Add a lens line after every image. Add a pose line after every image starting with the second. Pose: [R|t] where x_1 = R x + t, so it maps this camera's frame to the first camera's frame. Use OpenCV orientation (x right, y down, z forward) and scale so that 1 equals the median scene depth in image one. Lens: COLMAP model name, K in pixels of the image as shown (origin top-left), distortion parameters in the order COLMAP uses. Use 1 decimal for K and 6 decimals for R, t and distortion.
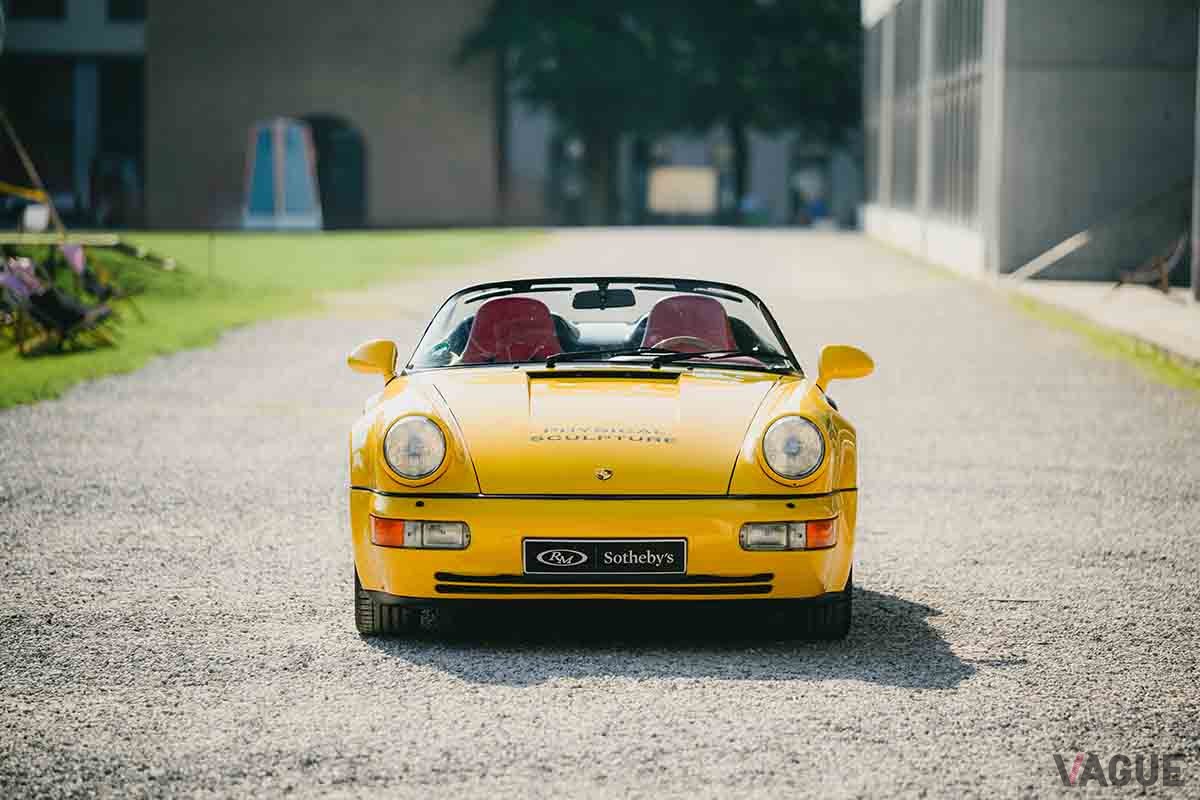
lens RADIAL K [[6048.9, 0, 600.0], [0, 6048.9, 400.2], [0, 0, 1]] dist [0.326494, 0.000000]
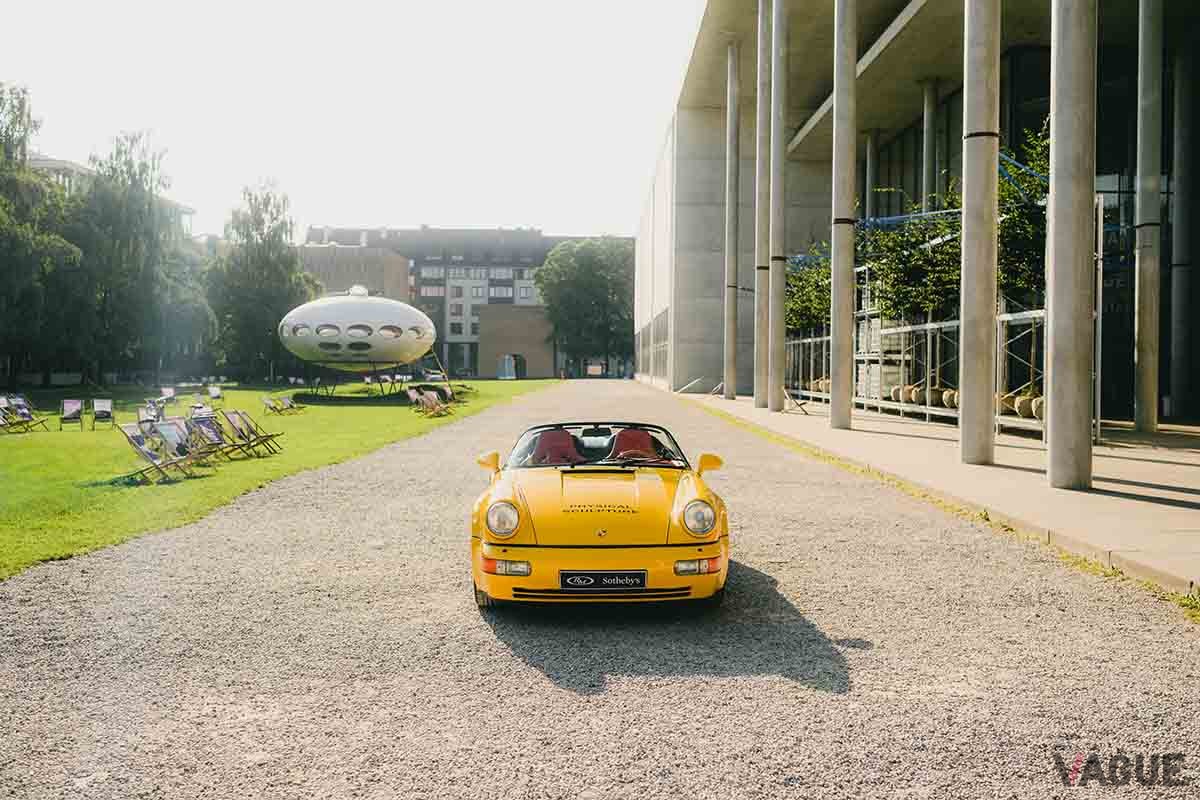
lens RADIAL K [[1188.7, 0, 600.4], [0, 1188.7, 397.8], [0, 0, 1]] dist [-0.000889, 0.000000]
pose [[0.999766, -0.003549, 0.021345, -0.007614], [0.003777, 0.999936, -0.010658, -0.026323], [-0.021305, 0.010736, 0.999715, 0.621608]]
